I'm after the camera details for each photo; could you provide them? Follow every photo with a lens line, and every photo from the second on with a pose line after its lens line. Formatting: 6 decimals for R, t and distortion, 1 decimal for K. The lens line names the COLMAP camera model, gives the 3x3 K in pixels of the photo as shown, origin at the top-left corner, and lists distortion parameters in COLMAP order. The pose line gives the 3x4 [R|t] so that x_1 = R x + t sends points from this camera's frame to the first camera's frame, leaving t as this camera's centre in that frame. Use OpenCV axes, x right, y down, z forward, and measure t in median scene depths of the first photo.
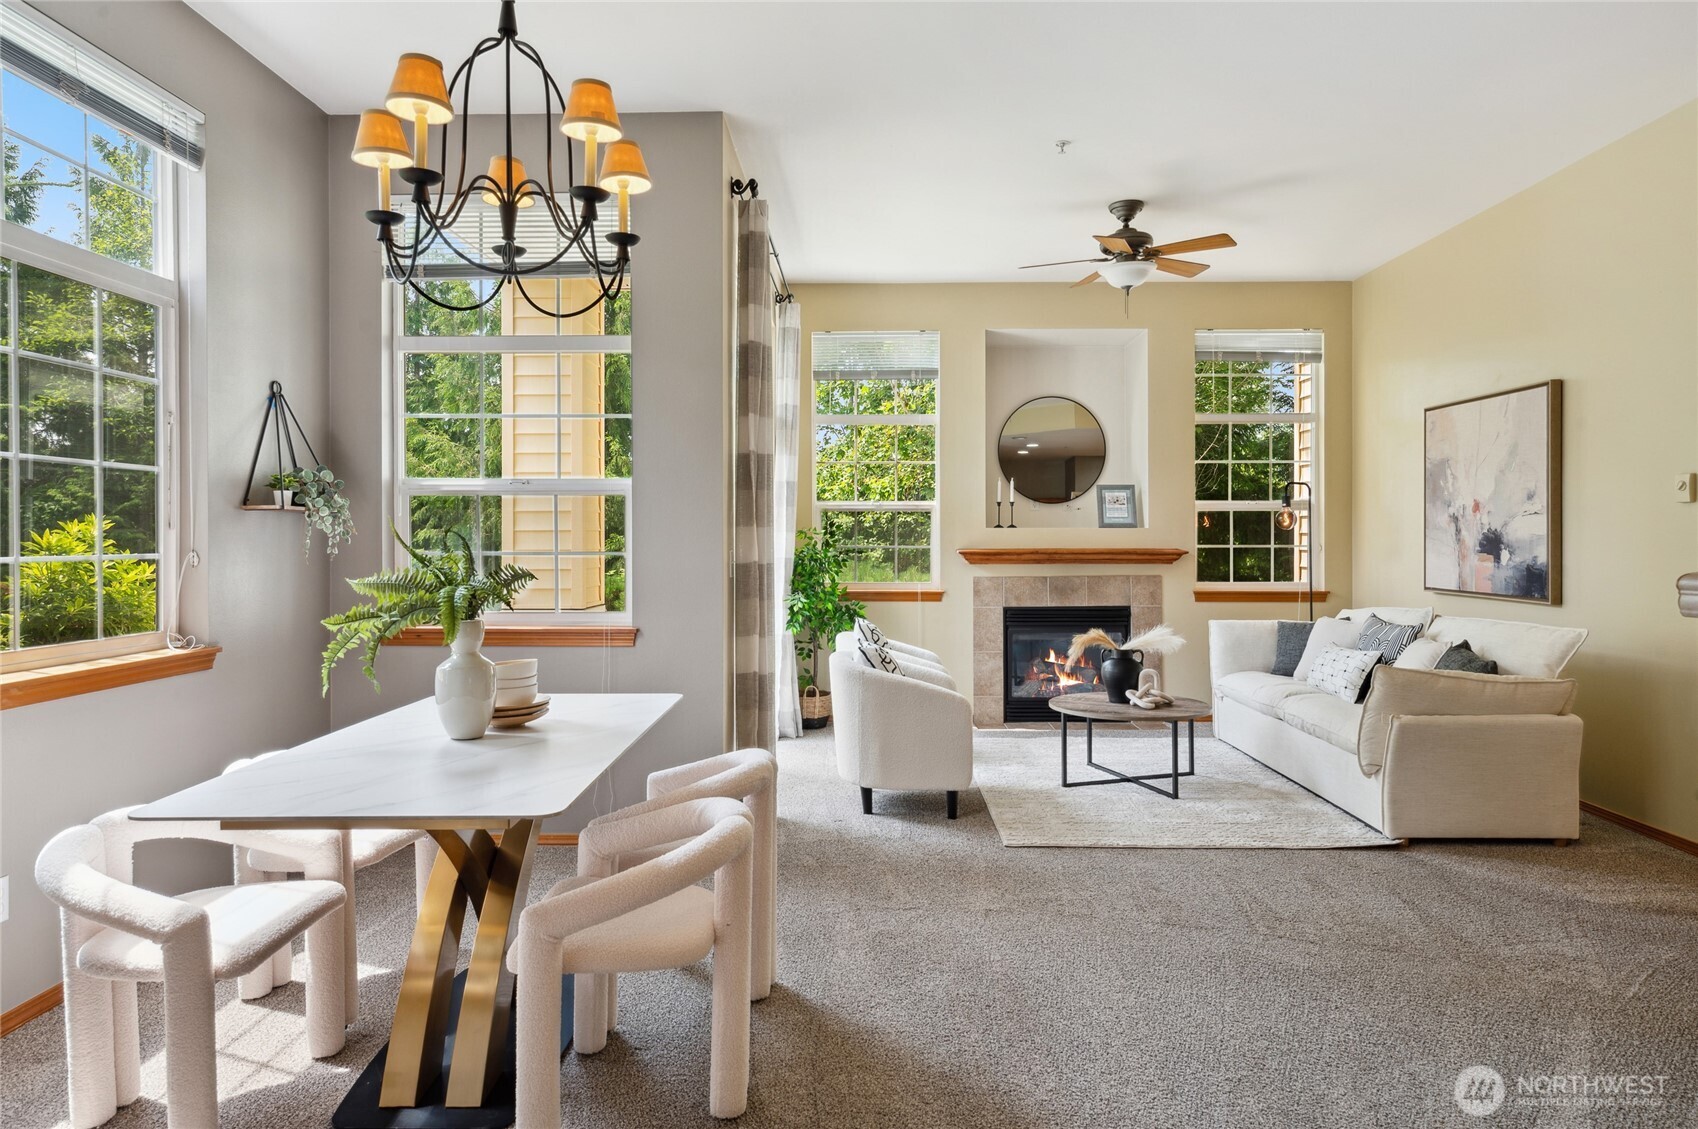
lens RADIAL K [[988.6, 0, 851.6], [0, 988.6, 541.5], [0, 0, 1]] dist [-0.000693, -0.000722]
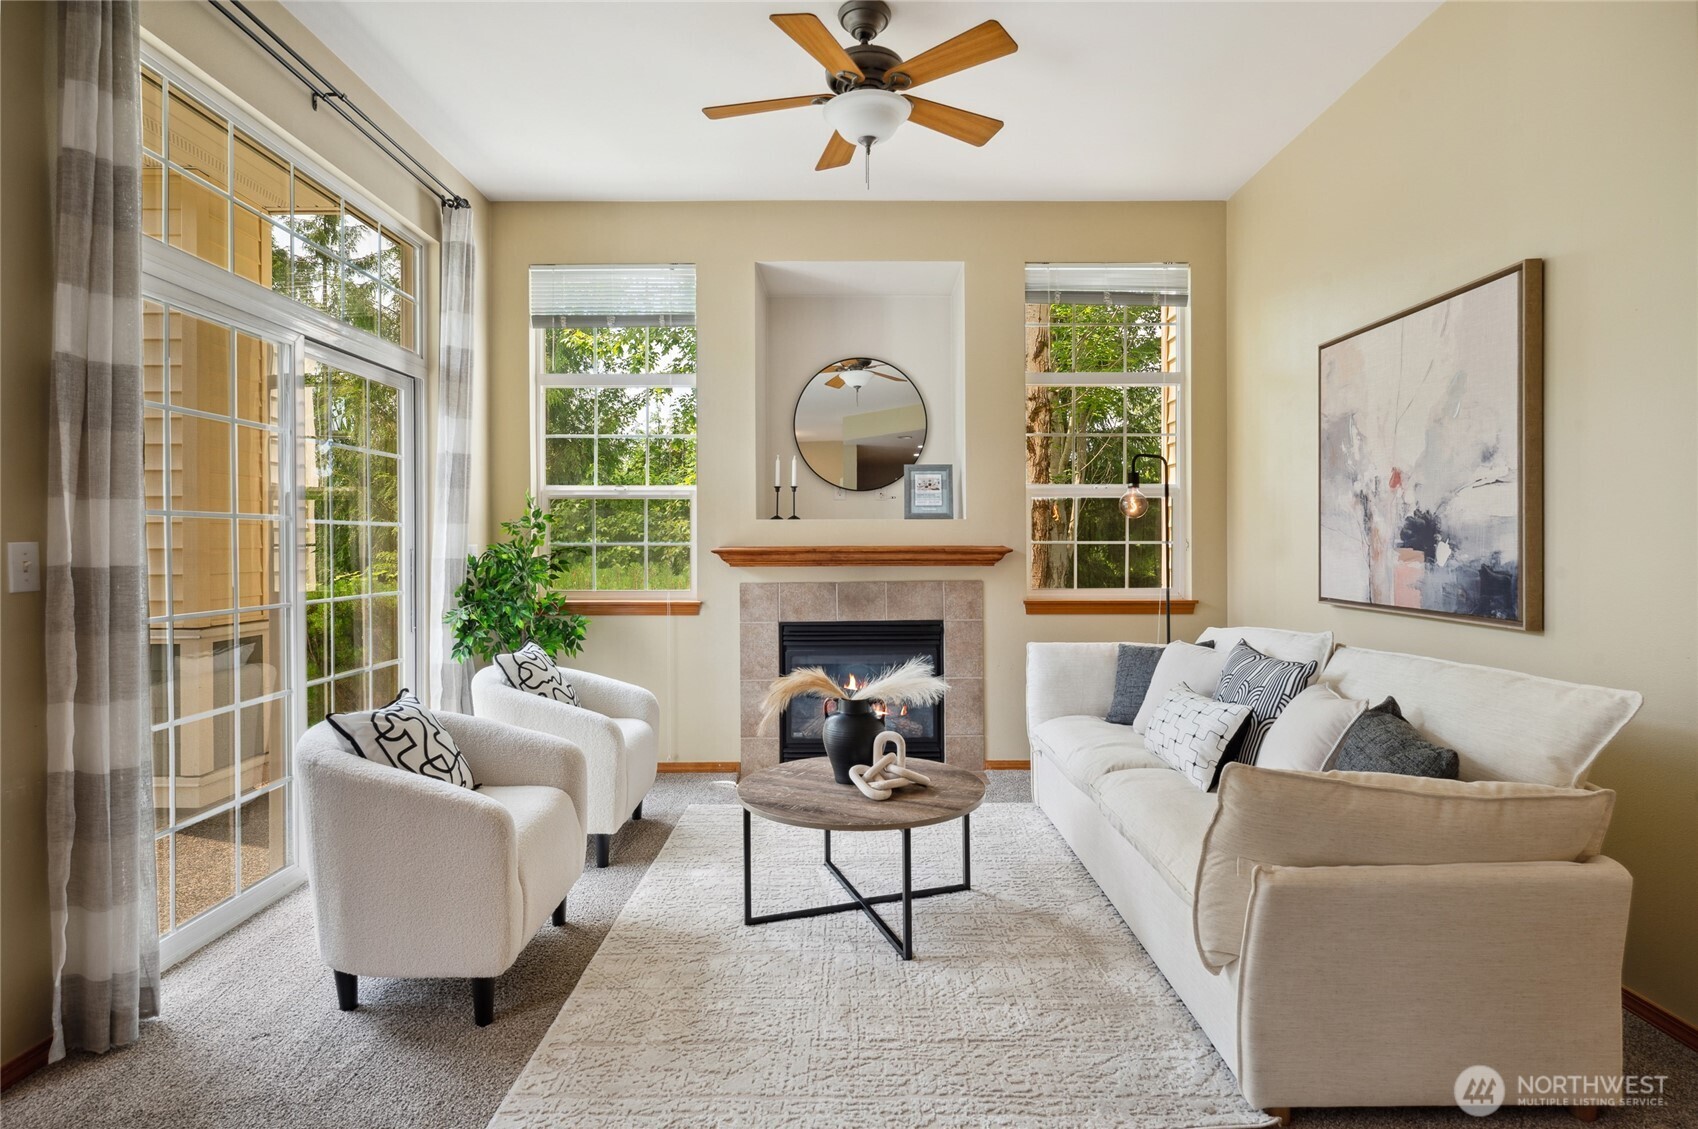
lens RADIAL K [[841.6, 0, 853.5], [0, 841.6, 547.7], [0, 0, 1]] dist [0.001158, -0.000252]
pose [[0.999780, -0.001895, 0.020875, 0.258099], [0.001895, 0.999998, -0.000008, 0.010893], [-0.020875, 0.000047, 0.999782, 0.446362]]
